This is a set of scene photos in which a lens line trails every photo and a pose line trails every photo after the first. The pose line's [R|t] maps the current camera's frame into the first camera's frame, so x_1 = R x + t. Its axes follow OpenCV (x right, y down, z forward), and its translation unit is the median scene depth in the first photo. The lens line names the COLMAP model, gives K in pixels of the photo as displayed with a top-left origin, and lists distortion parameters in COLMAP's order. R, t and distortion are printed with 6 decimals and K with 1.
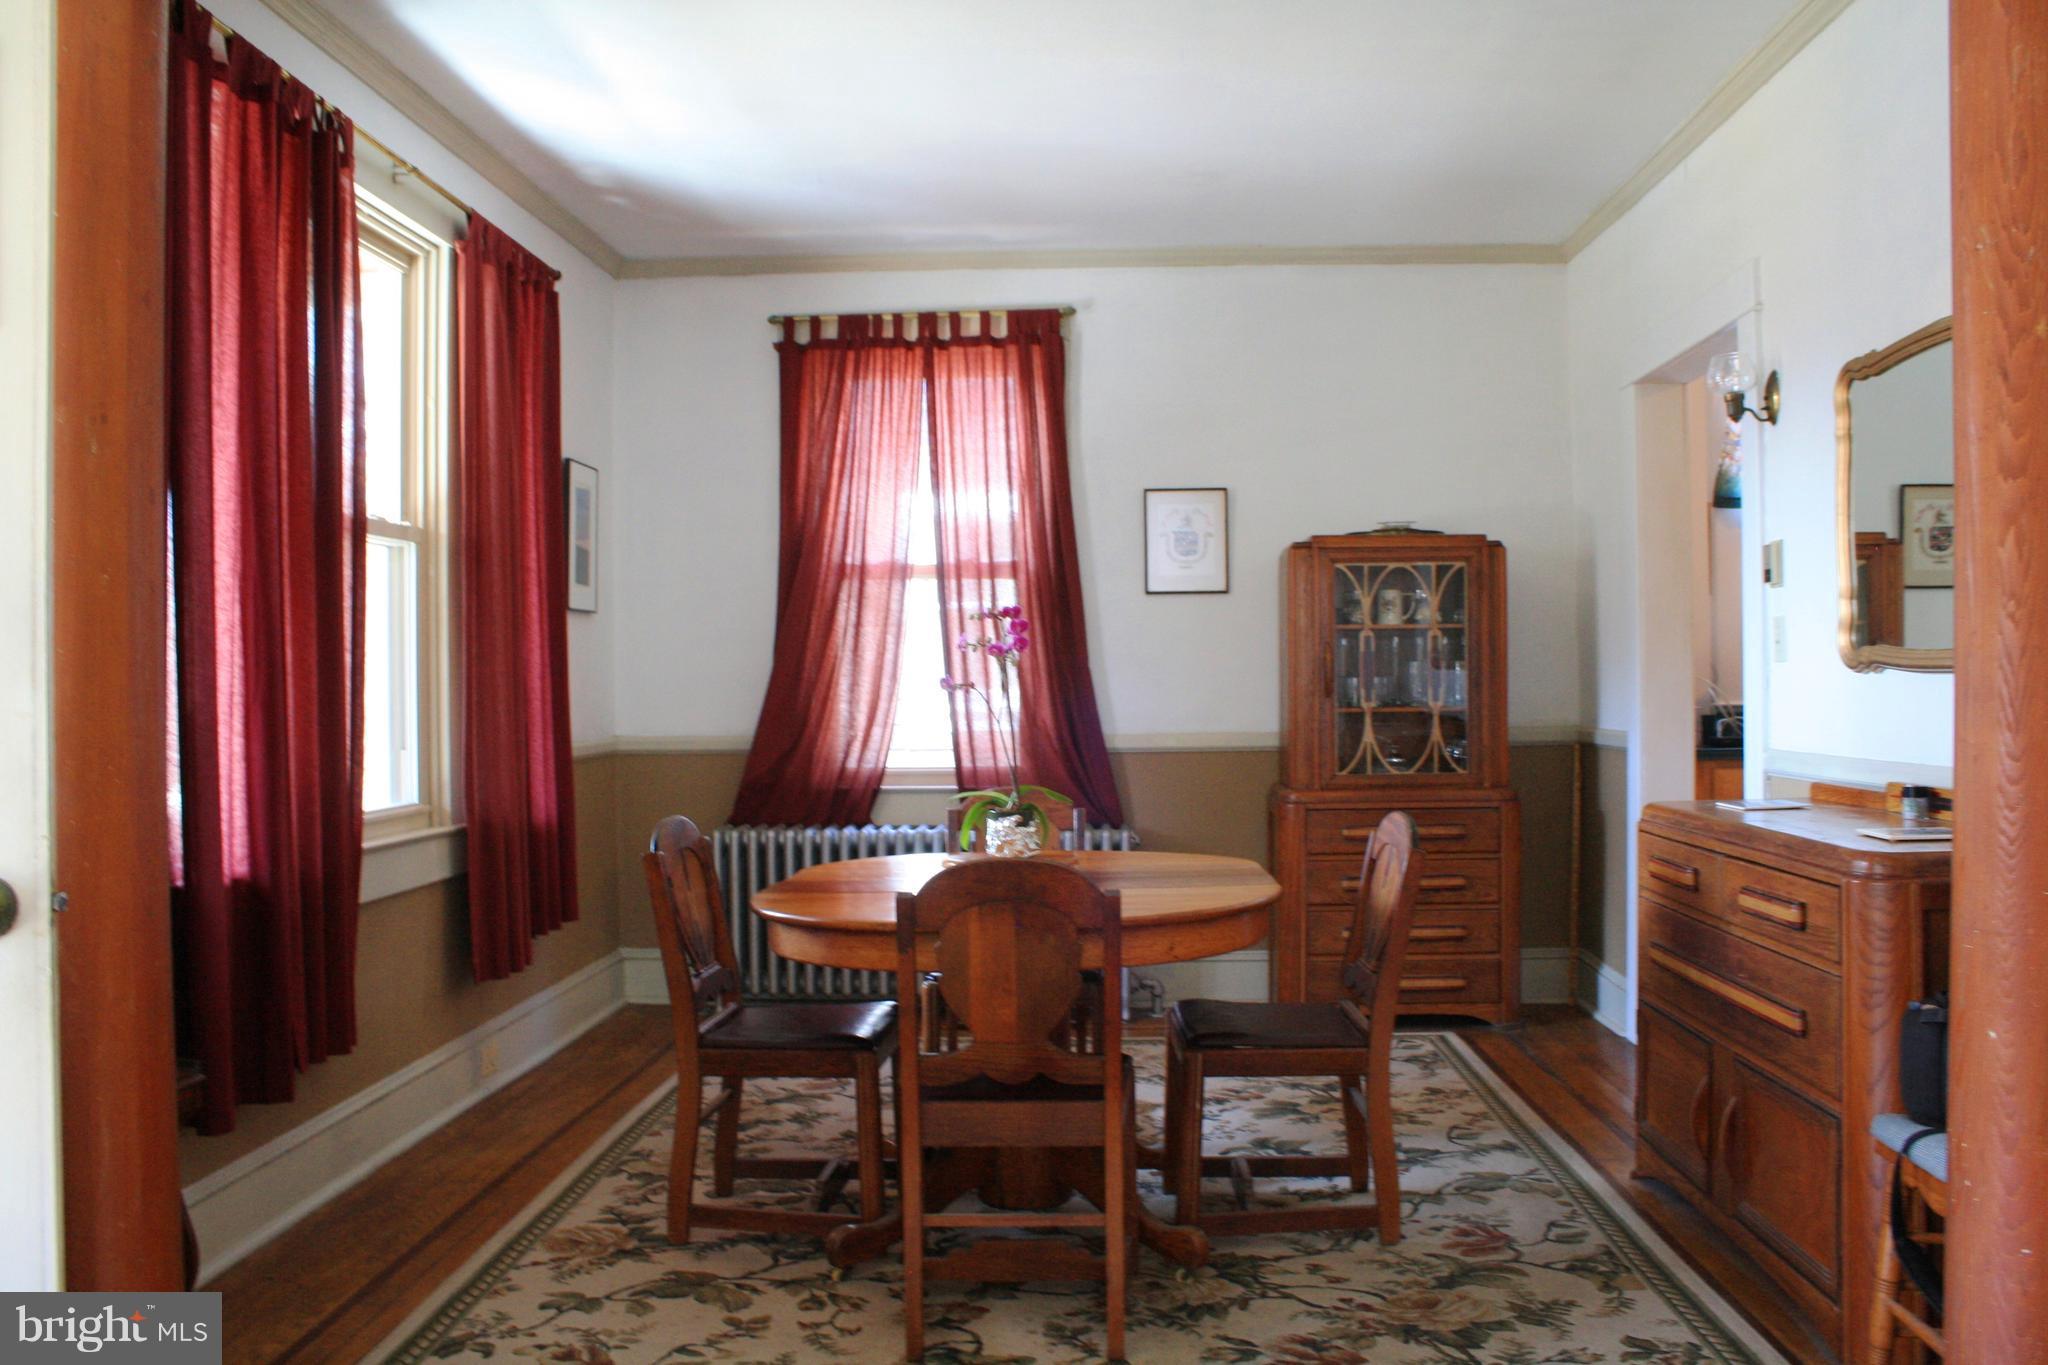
lens RADIAL K [[1692.7, 0, 1024.0], [0, 1692.7, 682.5], [0, 0, 1]] dist [-0.133545, 0.004680]
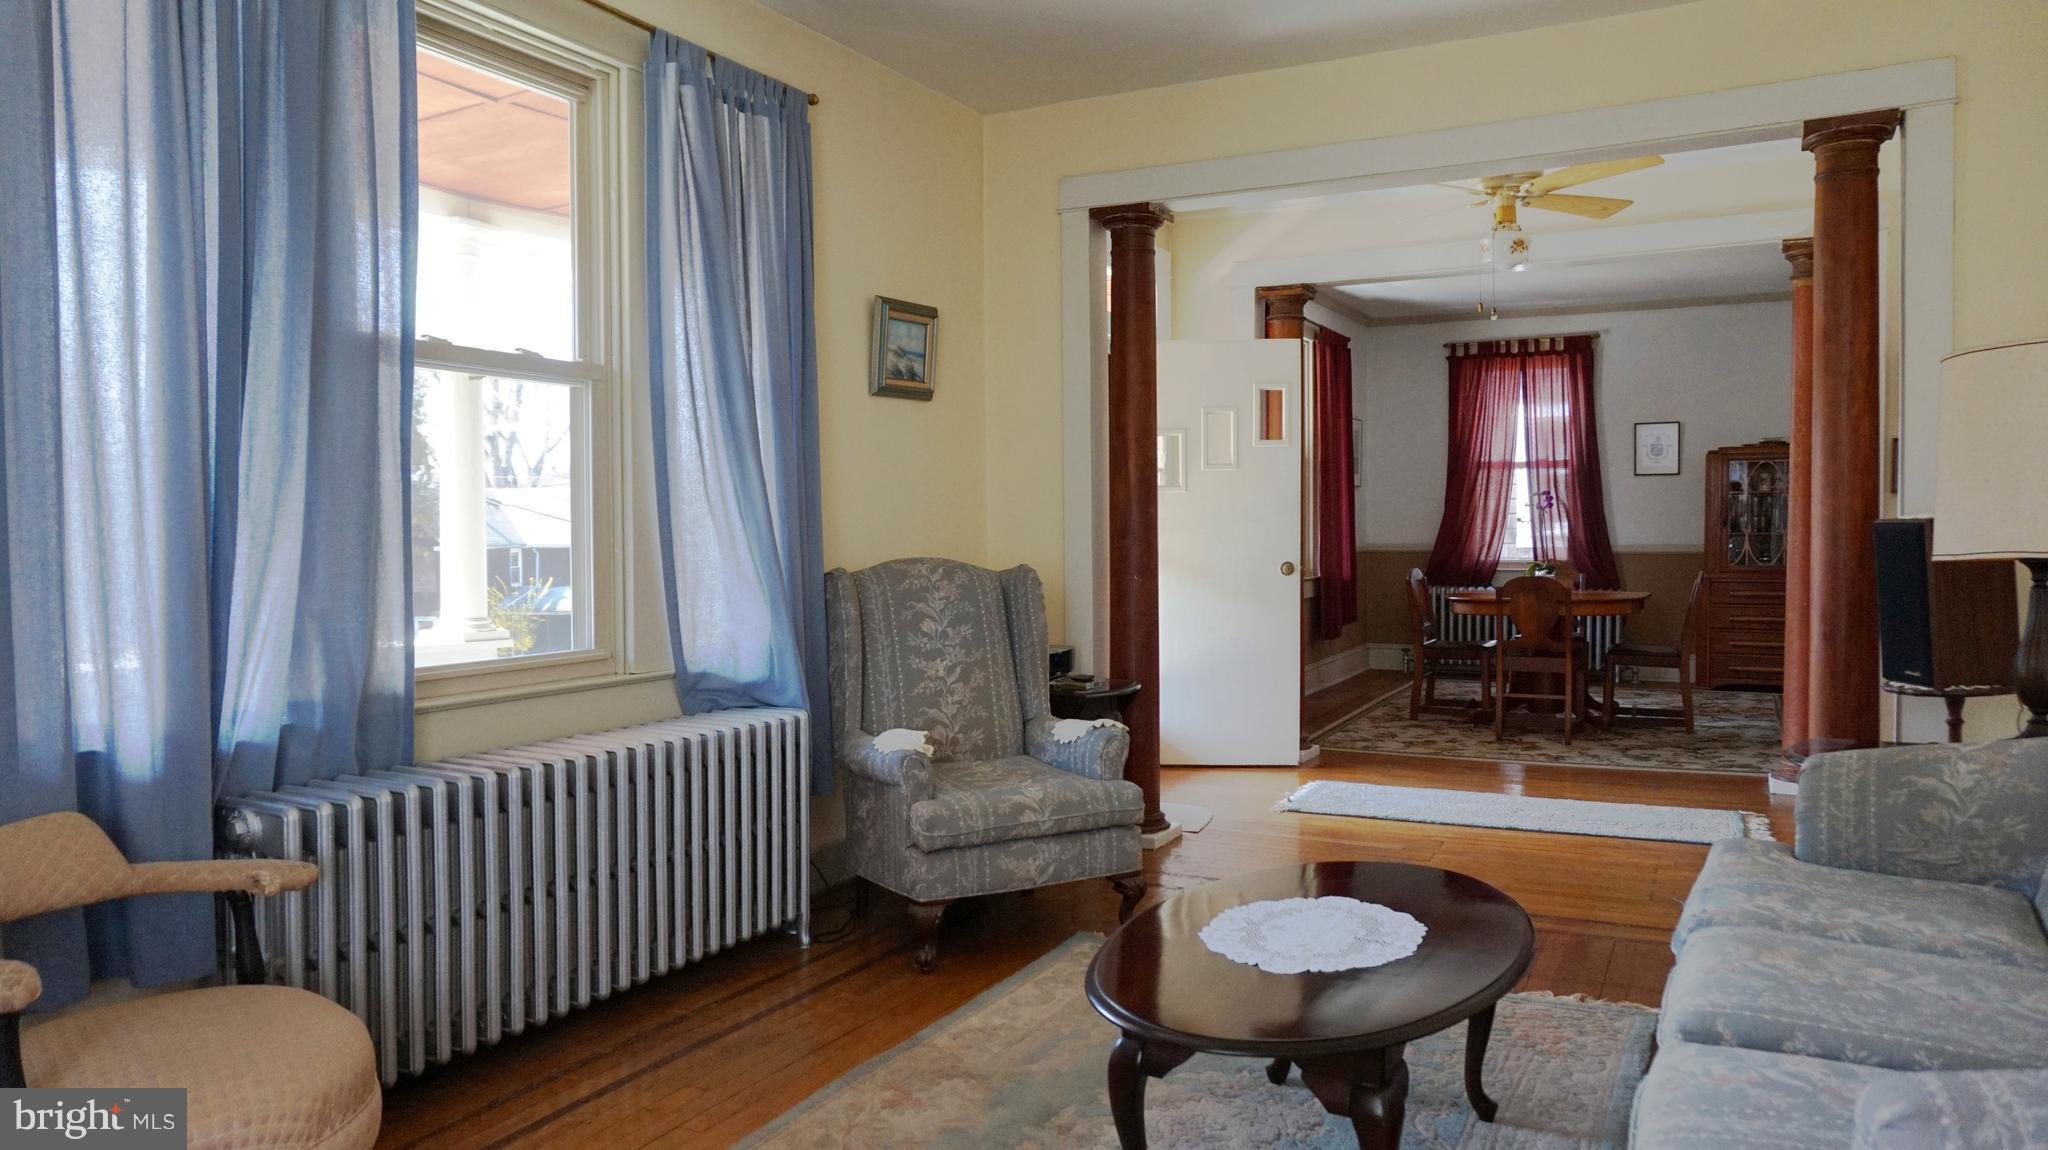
lens RADIAL K [[1374.8, 0, 1024.0], [0, 1374.8, 575.0], [0, 0, 1]] dist [-0.048930, 0.043458]
pose [[0.910932, 0.018475, -0.412143, 0.080948], [-0.000393, 0.999035, 0.043915, -0.004711], [0.412556, -0.039841, 0.910060, -0.791003]]
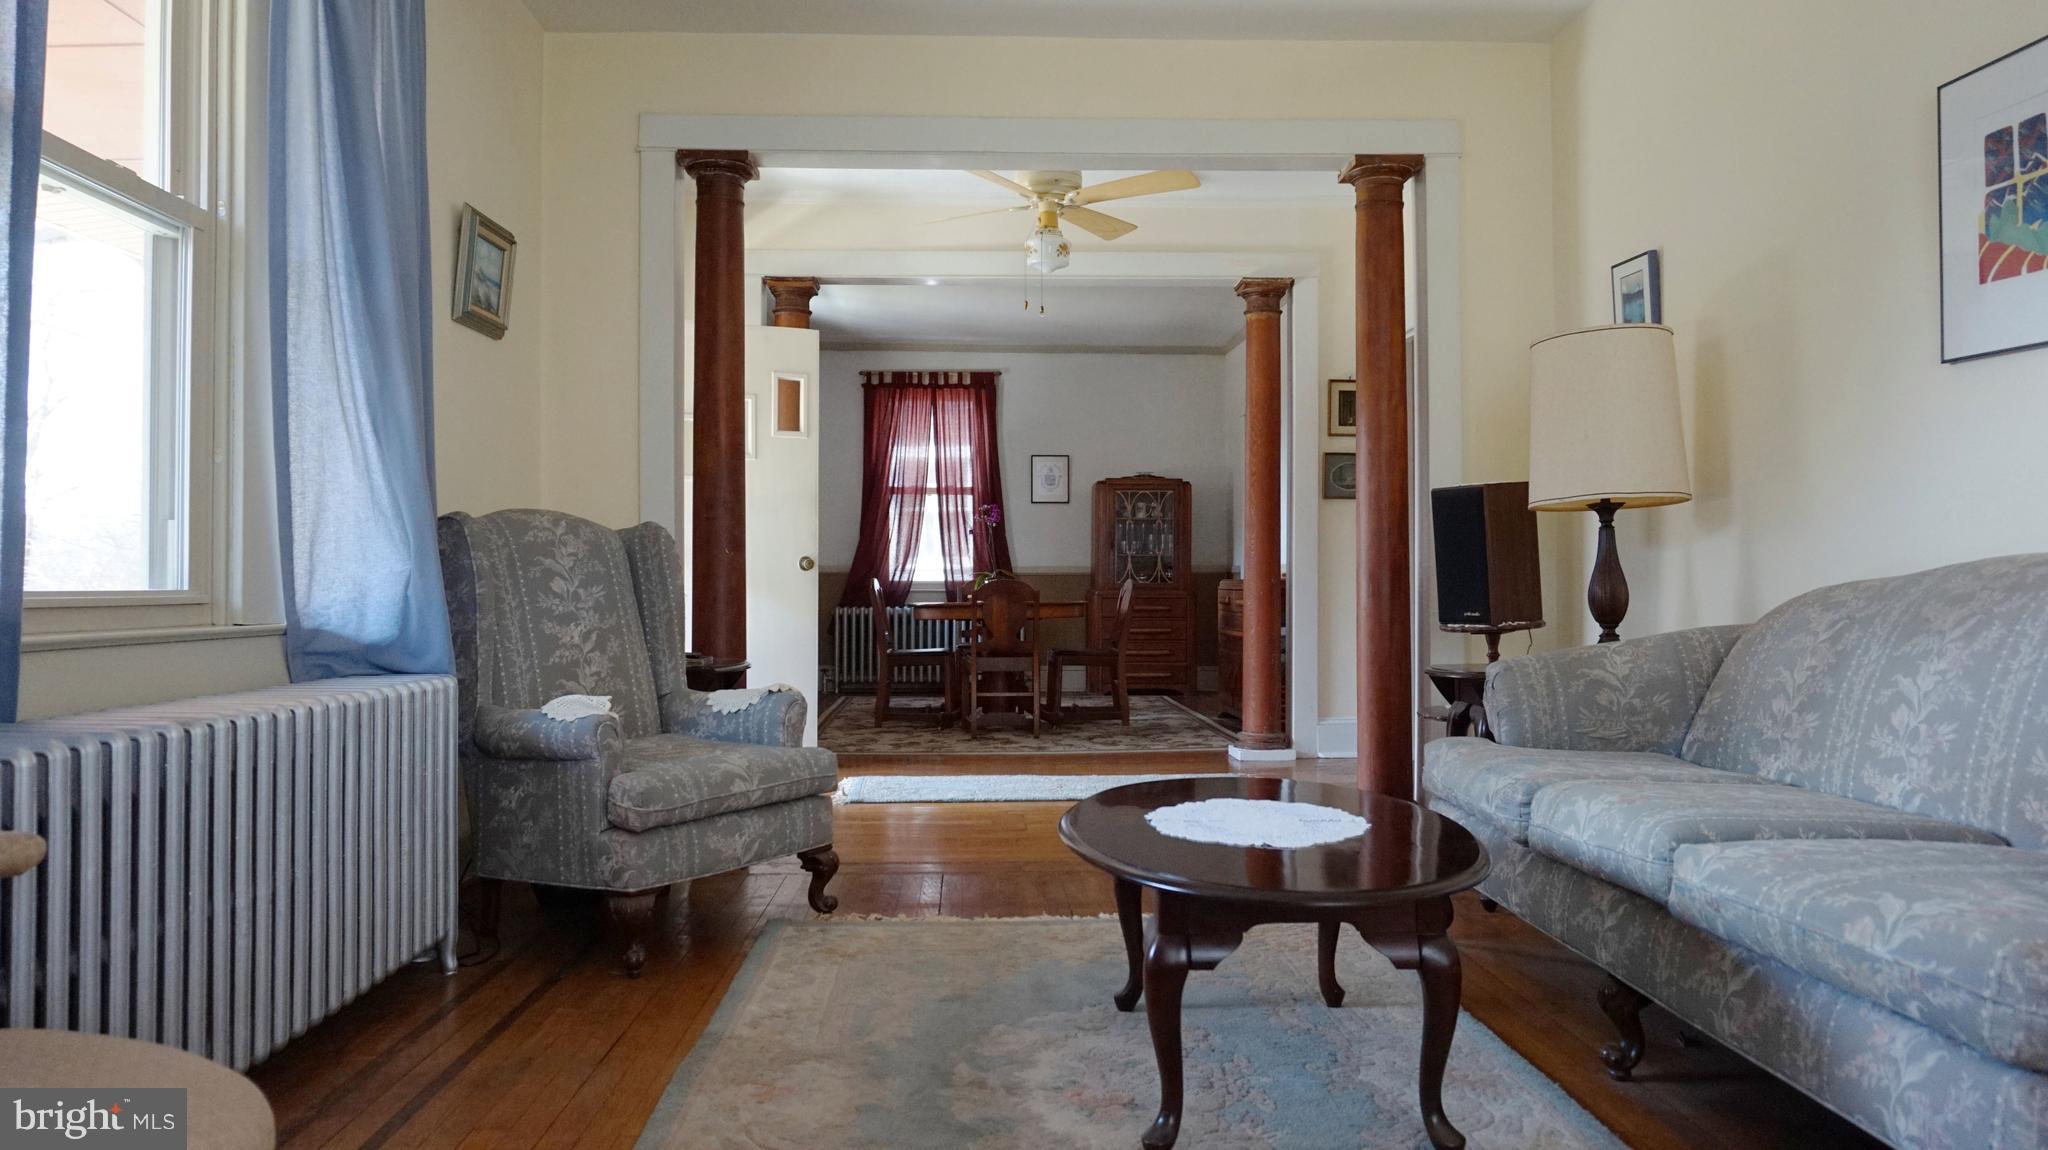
lens RADIAL K [[1374.8, 0, 1024.0], [0, 1374.8, 575.0], [0, 0, 1]] dist [-0.048930, 0.043458]
pose [[0.995864, 0.010016, 0.090302, -0.099005], [-0.009888, 0.999949, -0.001866, 0.045076], [-0.090316, 0.000965, 0.995913, -0.784159]]
